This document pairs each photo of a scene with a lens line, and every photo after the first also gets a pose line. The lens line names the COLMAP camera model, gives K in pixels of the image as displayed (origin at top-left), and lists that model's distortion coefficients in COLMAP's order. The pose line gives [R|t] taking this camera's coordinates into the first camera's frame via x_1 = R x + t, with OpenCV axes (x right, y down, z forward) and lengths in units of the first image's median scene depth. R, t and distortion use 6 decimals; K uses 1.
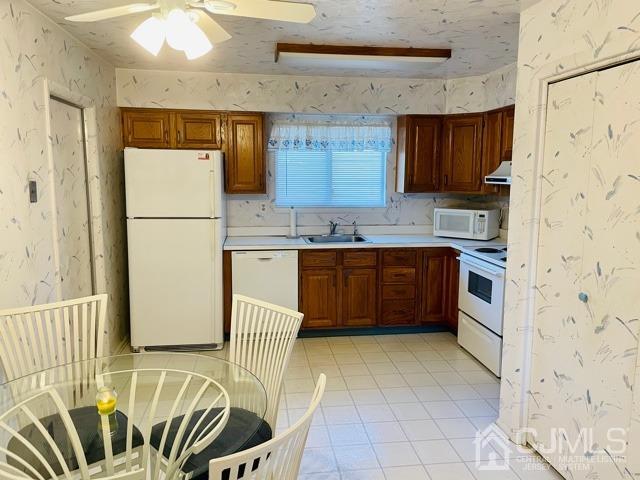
lens RADIAL K [[492.1, 0, 318.8], [0, 492.1, 236.3], [0, 0, 1]] dist [0.036742, -0.002335]
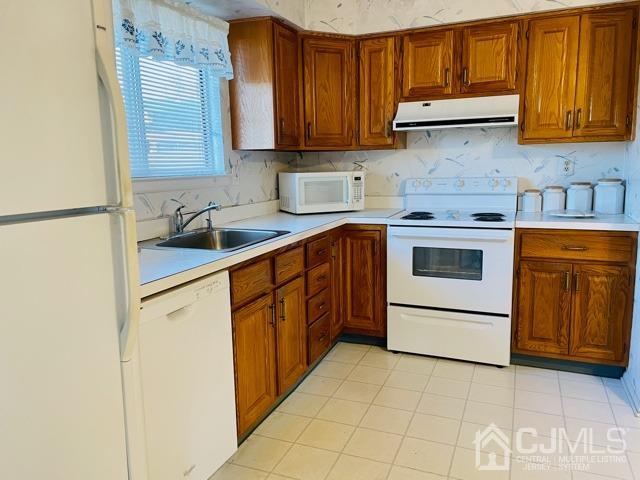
lens RADIAL K [[492.1, 0, 322.3], [0, 492.1, 242.4], [0, 0, 1]] dist [0.036742, -0.002335]
pose [[0.475627, -0.152678, 0.866296, -0.366574], [0.139082, 0.985487, 0.097324, -0.025705], [-0.868582, 0.074196, 0.489959, 0.687839]]
